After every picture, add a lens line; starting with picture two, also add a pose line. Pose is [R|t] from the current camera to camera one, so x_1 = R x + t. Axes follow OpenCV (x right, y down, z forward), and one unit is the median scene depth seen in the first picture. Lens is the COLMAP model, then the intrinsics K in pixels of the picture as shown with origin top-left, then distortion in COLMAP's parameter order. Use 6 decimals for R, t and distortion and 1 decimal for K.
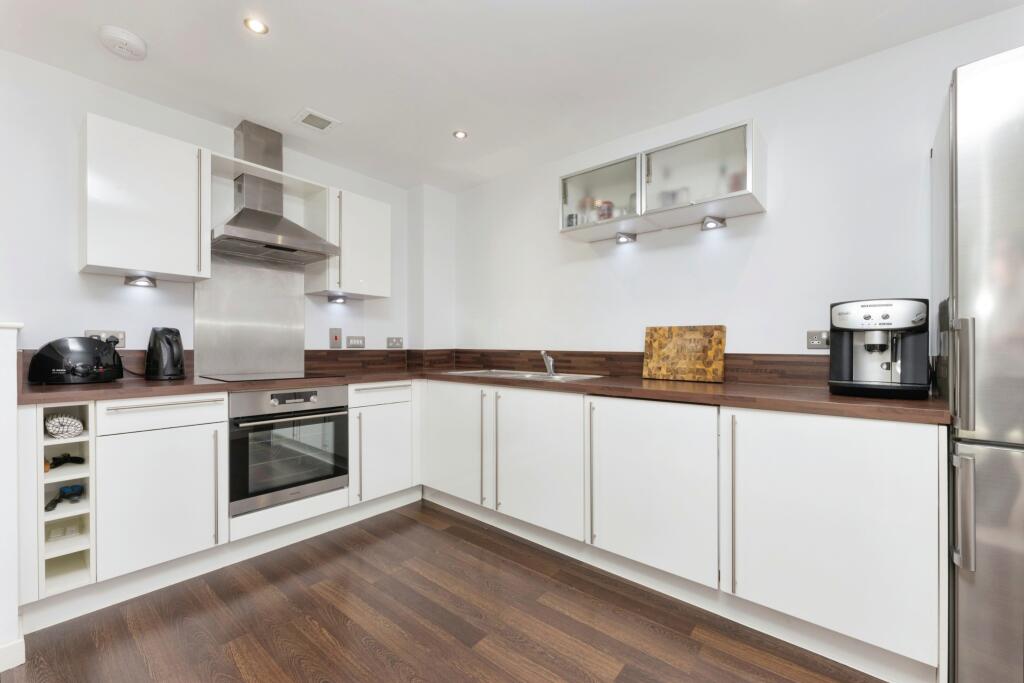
lens RADIAL K [[417.8, 0, 510.0], [0, 417.8, 352.3], [0, 0, 1]] dist [0.001158, 0.000027]
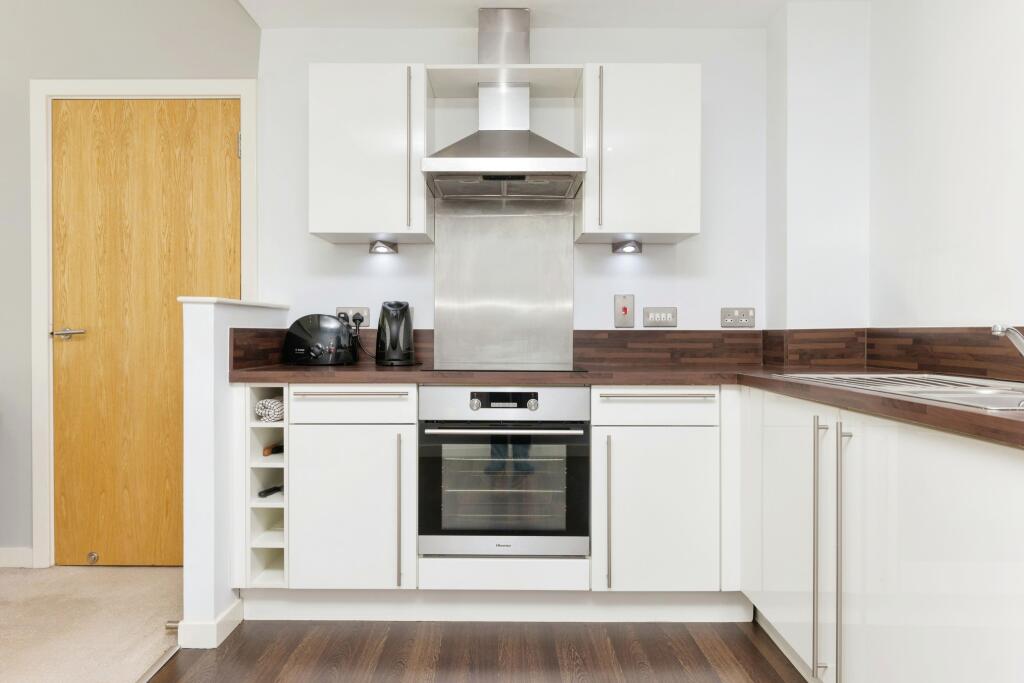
lens RADIAL K [[654.9, 0, 512.0], [0, 654.9, 341.5], [0, 0, 1]] dist [-0.005322, -0.000372]
pose [[0.642485, 0.003943, -0.766288, 0.253700], [-0.008558, 0.999961, -0.002030, 0.016757], [0.766250, 0.007862, 0.642494, 0.314461]]
